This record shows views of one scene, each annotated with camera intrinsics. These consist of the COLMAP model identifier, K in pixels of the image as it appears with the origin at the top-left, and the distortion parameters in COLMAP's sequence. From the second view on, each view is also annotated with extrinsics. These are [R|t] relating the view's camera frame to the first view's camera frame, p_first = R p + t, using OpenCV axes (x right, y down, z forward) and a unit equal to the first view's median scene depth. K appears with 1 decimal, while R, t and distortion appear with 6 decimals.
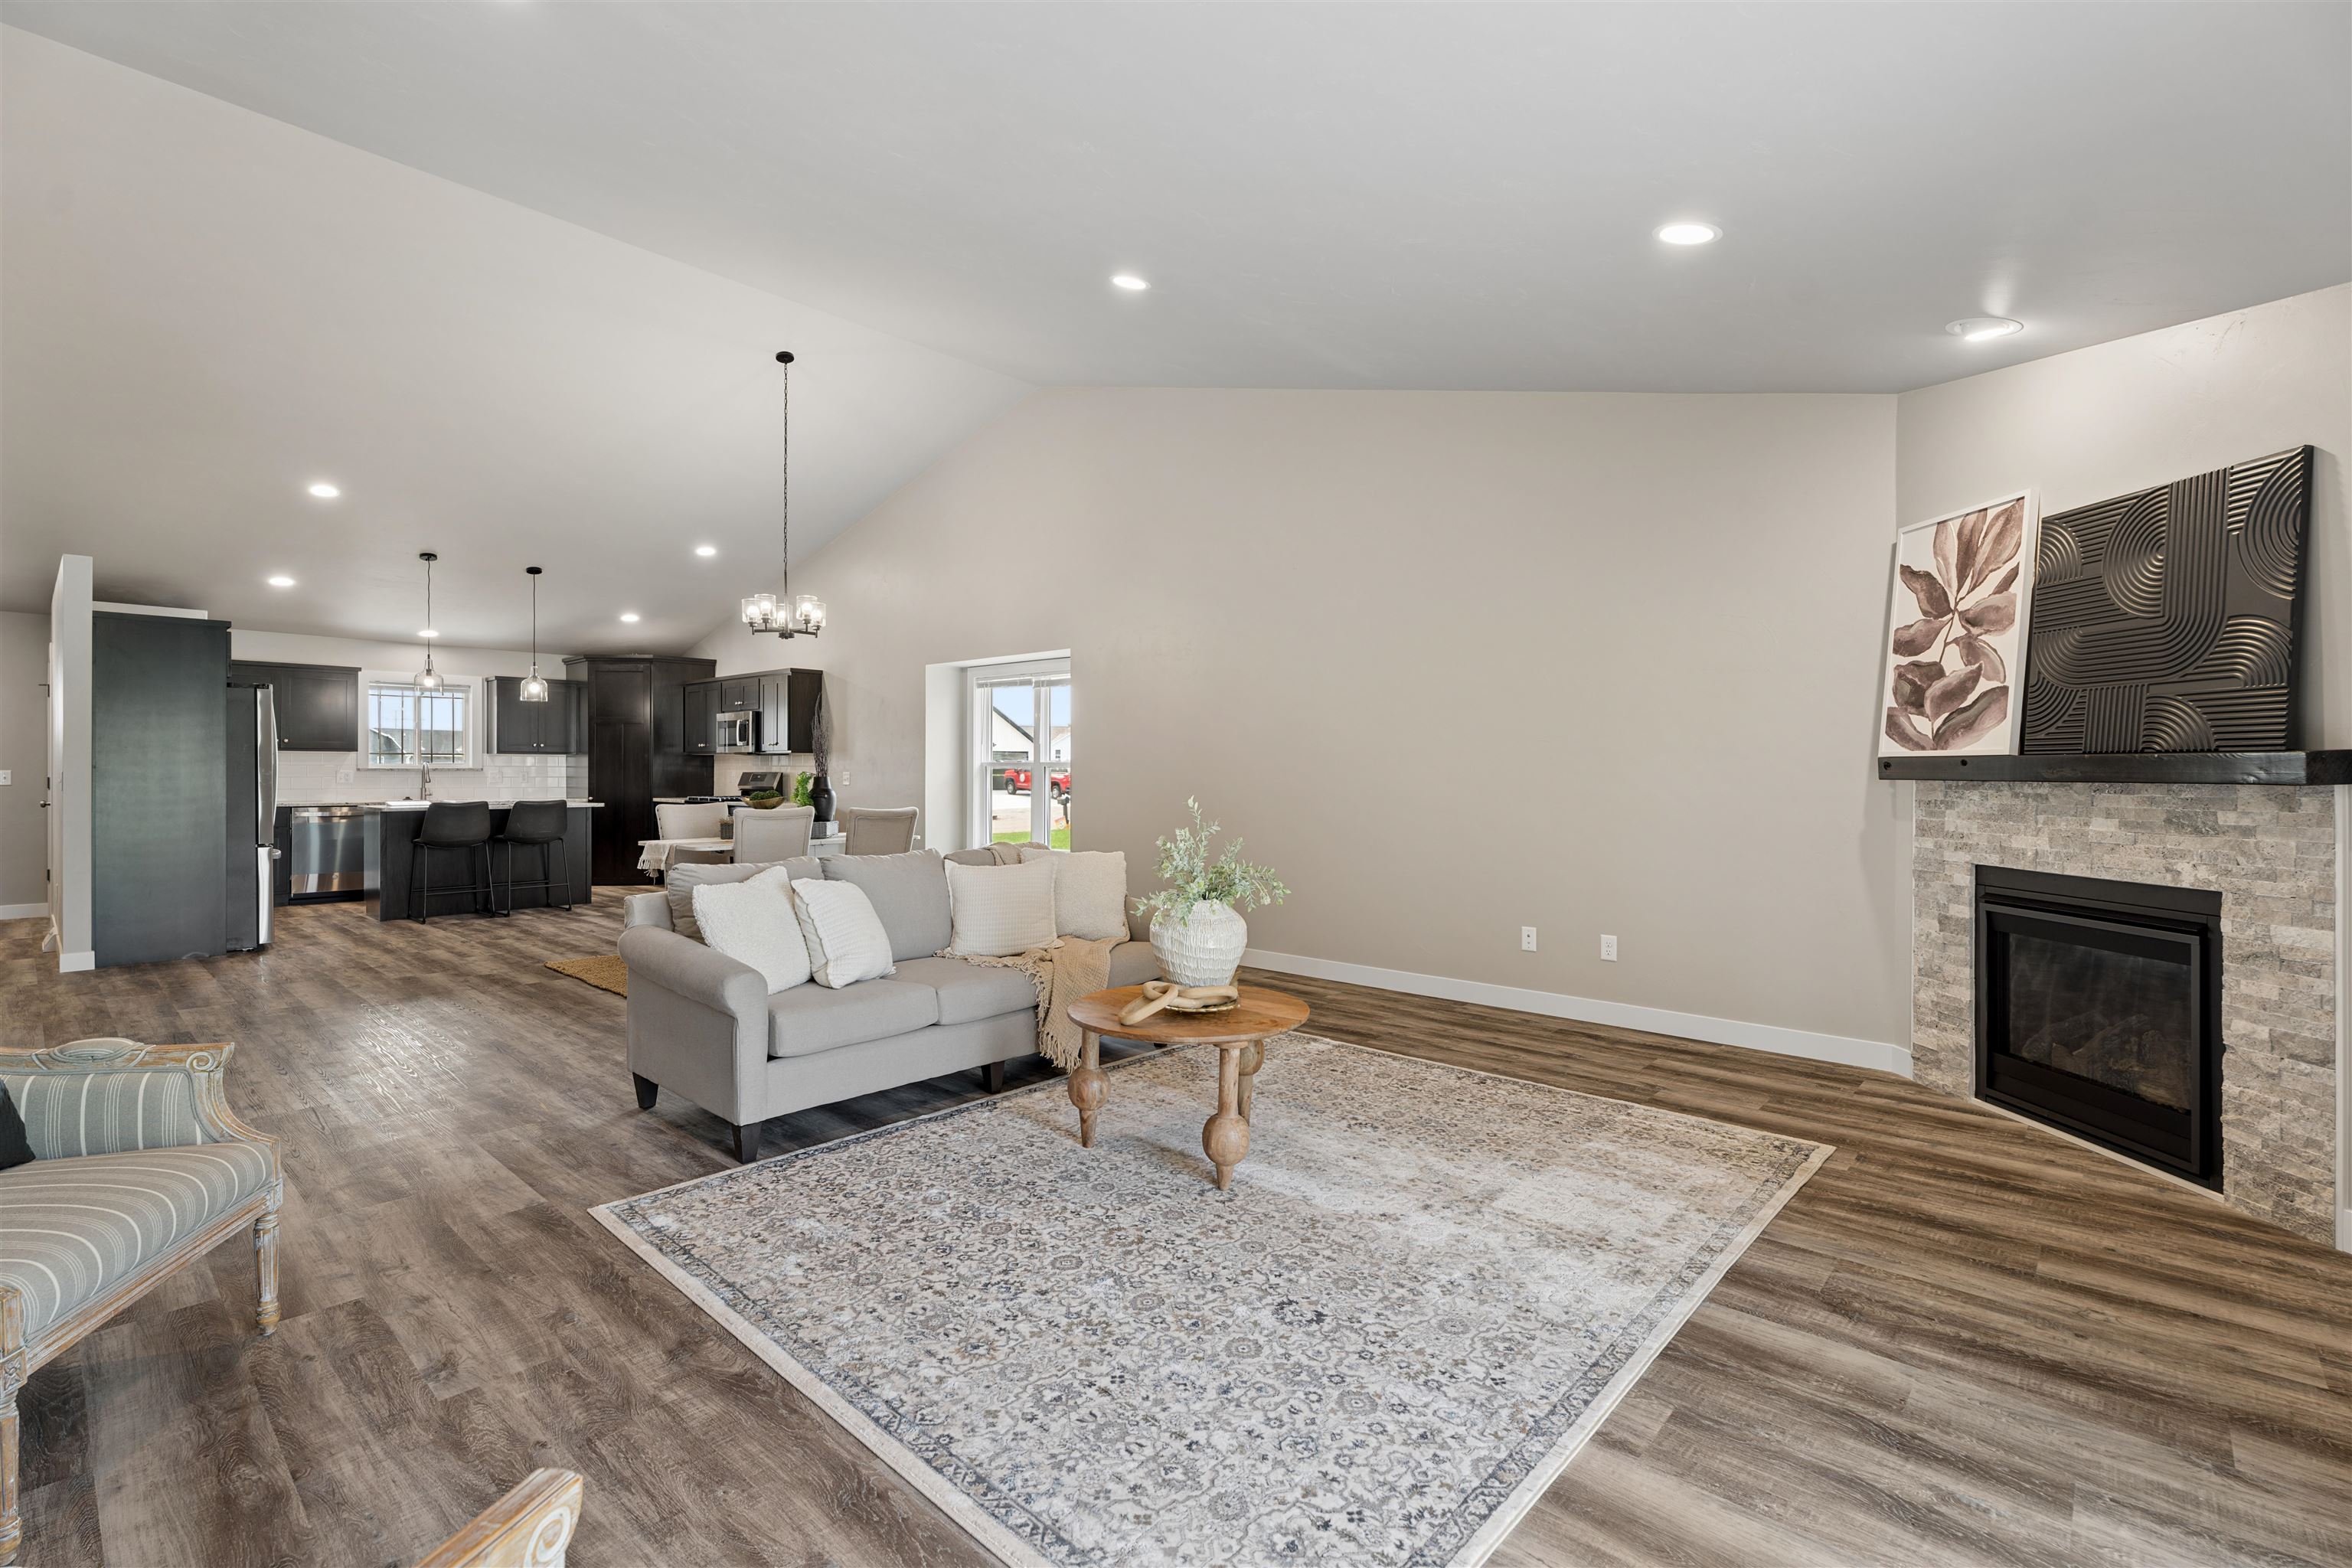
lens RADIAL K [[1056.7, 0, 1173.6], [0, 1056.7, 773.8], [0, 0, 1]] dist [0.008274, -0.002726]
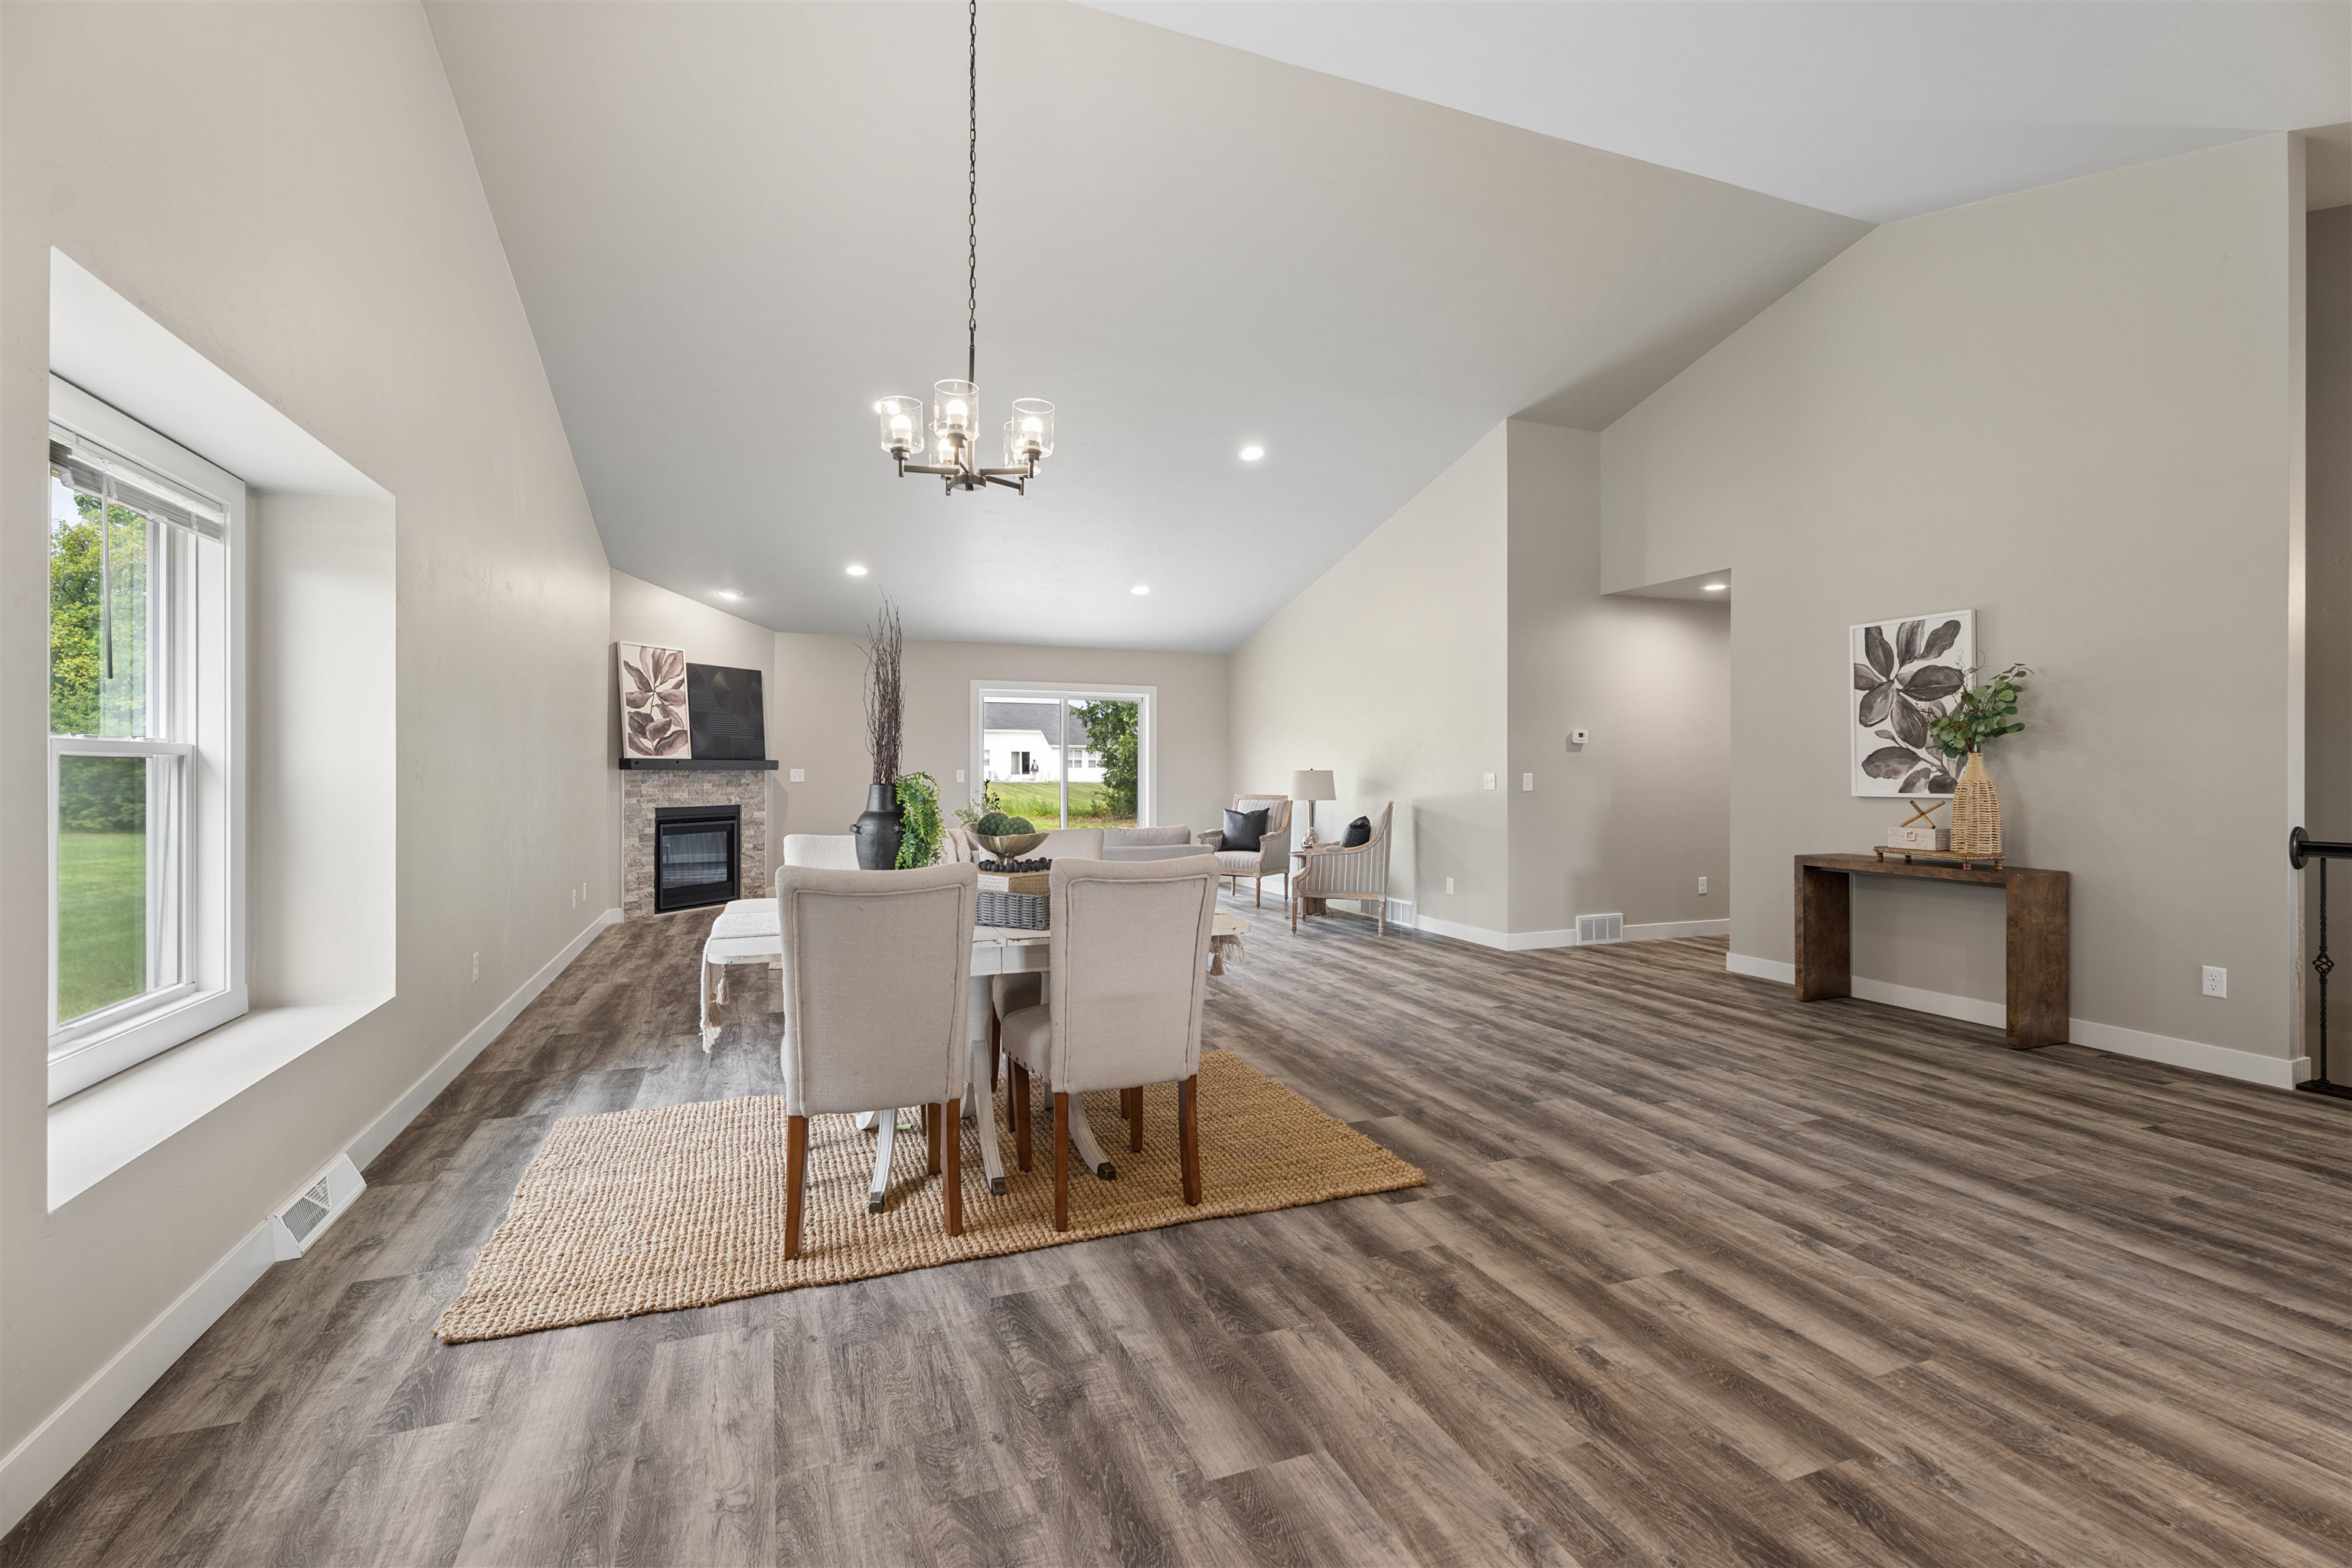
lens RADIAL K [[1056.7, 0, 1181.8], [0, 1056.7, 766.8], [0, 0, 1]] dist [0.008274, -0.002726]
pose [[-0.899380, -0.004427, 0.437146, -1.164955], [-0.002591, 0.999985, 0.004794, -0.012933], [-0.437161, 0.003179, -0.899378, 2.455239]]
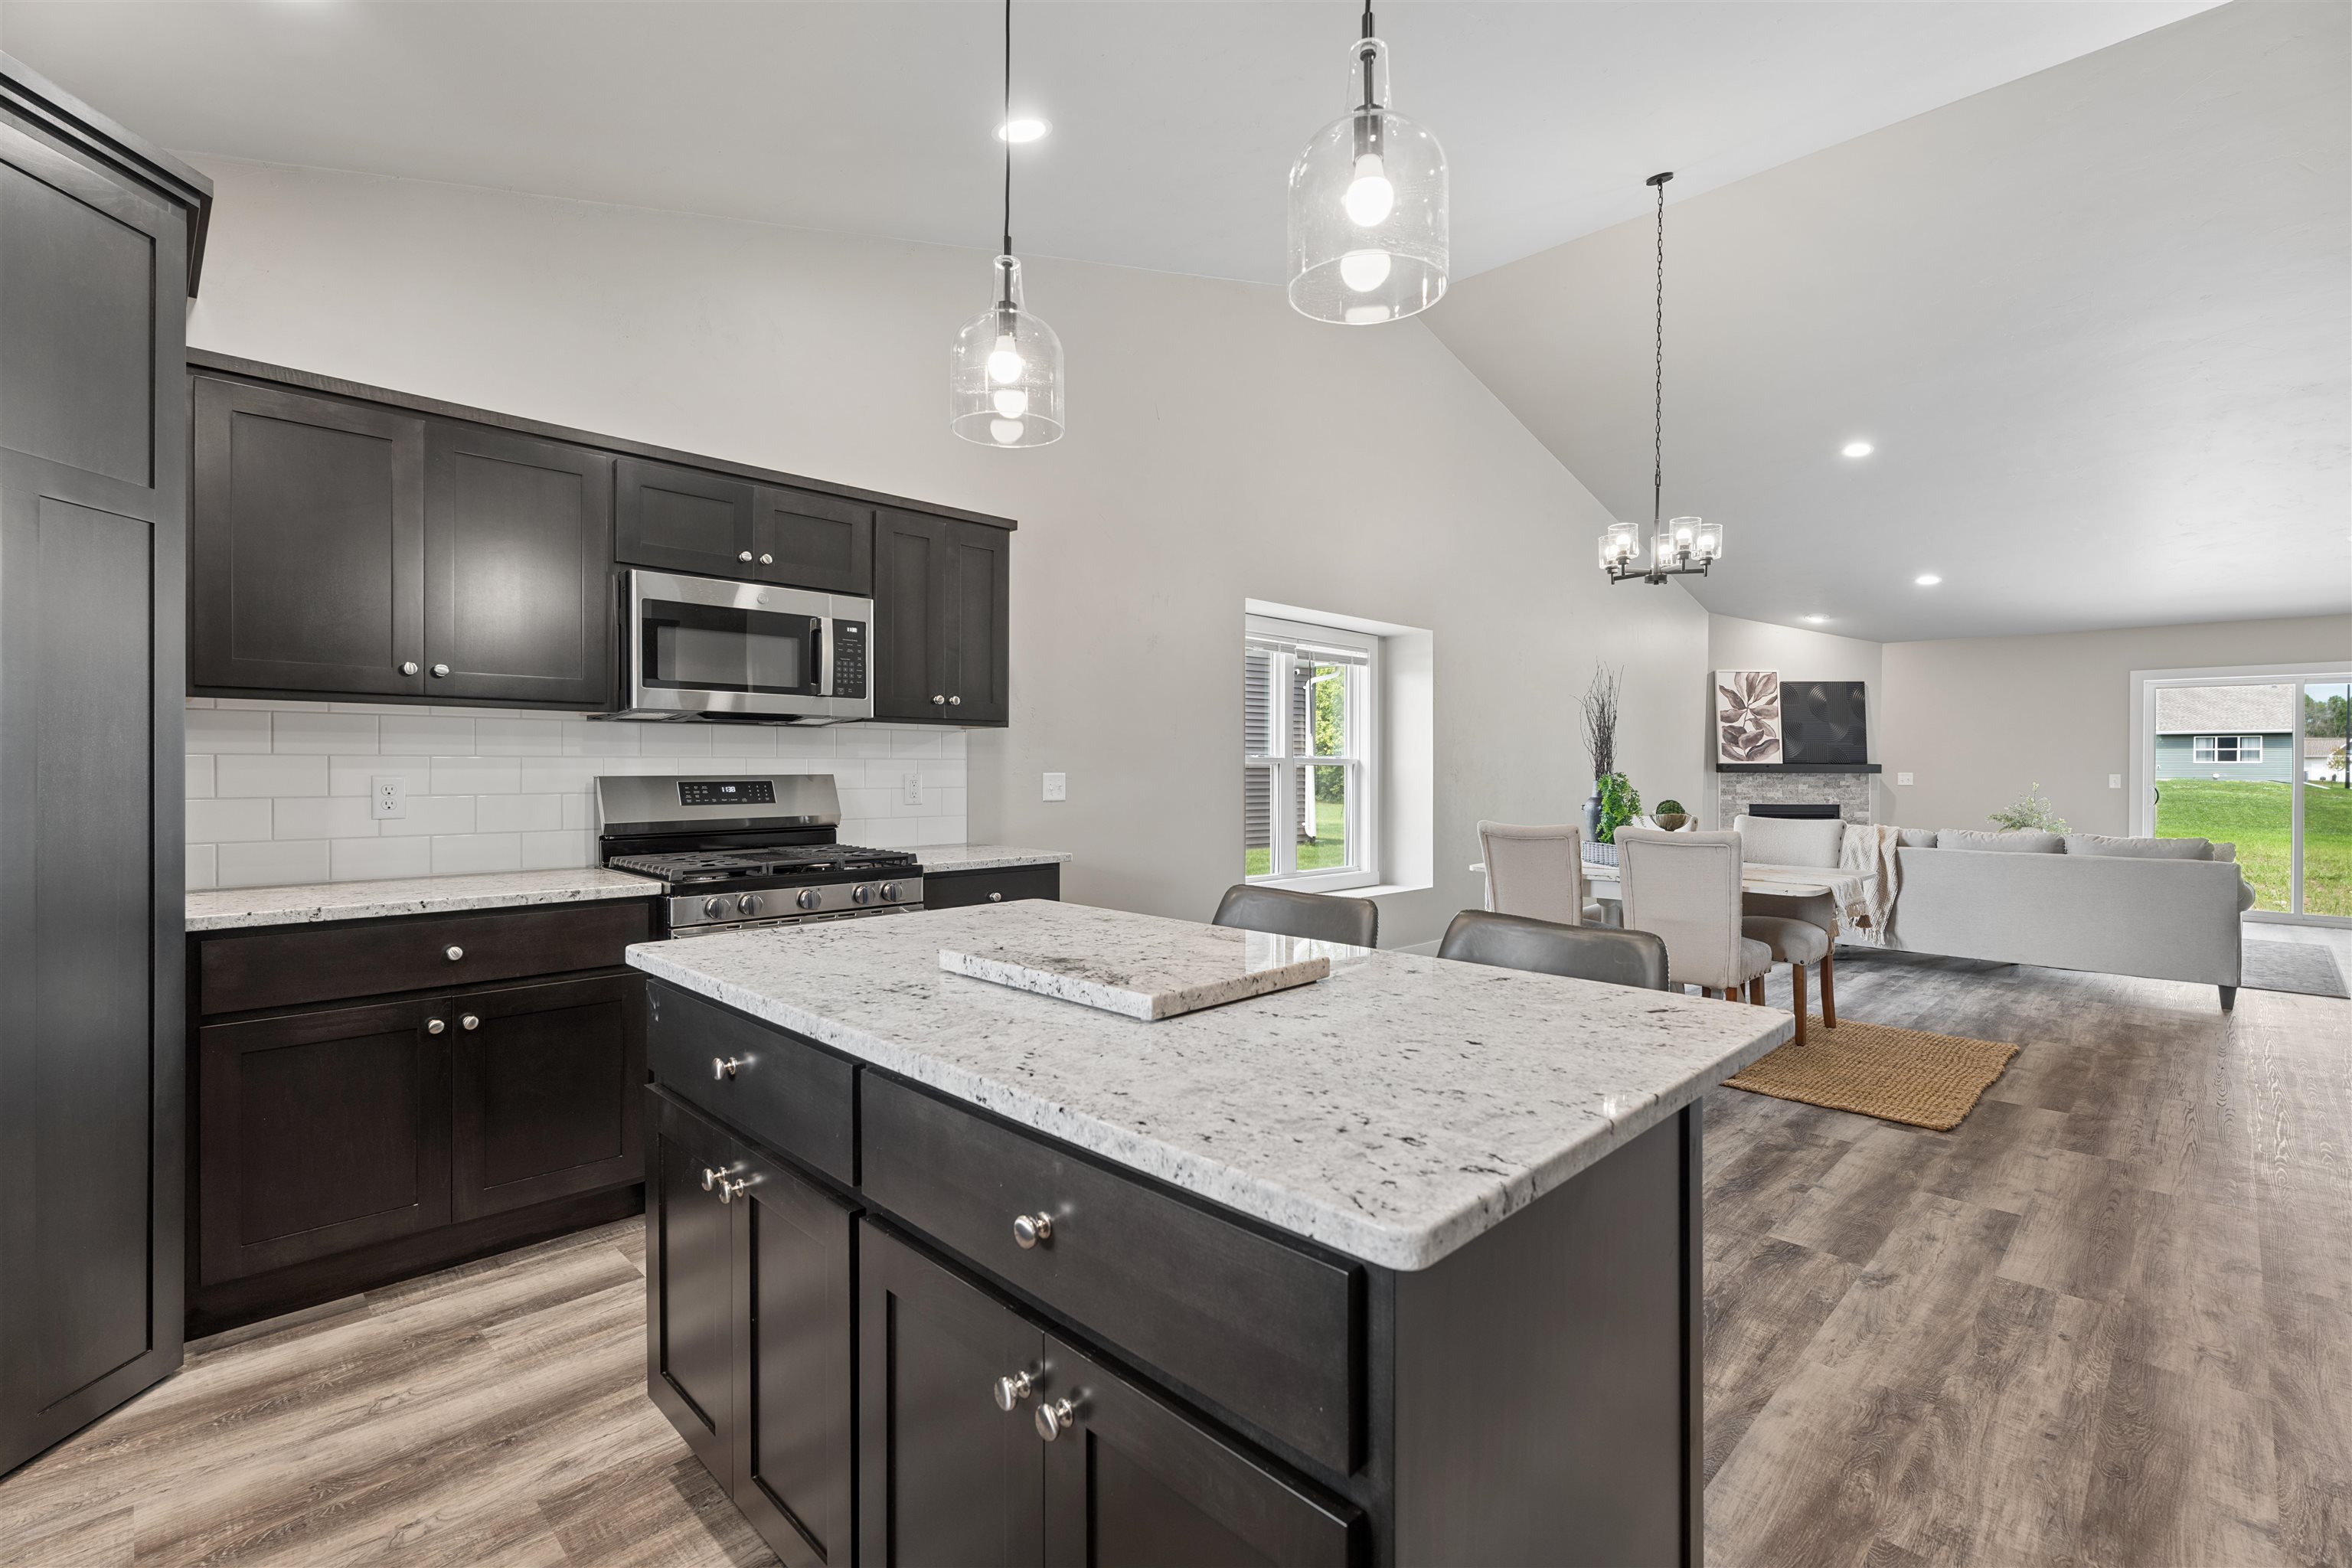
lens RADIAL K [[1056.7, 0, 1175.4], [0, 1056.7, 775.6], [0, 0, 1]] dist [0.008274, -0.002726]
pose [[0.044784, -0.009217, 0.998954, -1.931669], [0.002240, 0.999956, 0.009126, -0.013666], [-0.998994, 0.001829, 0.044803, 2.283142]]
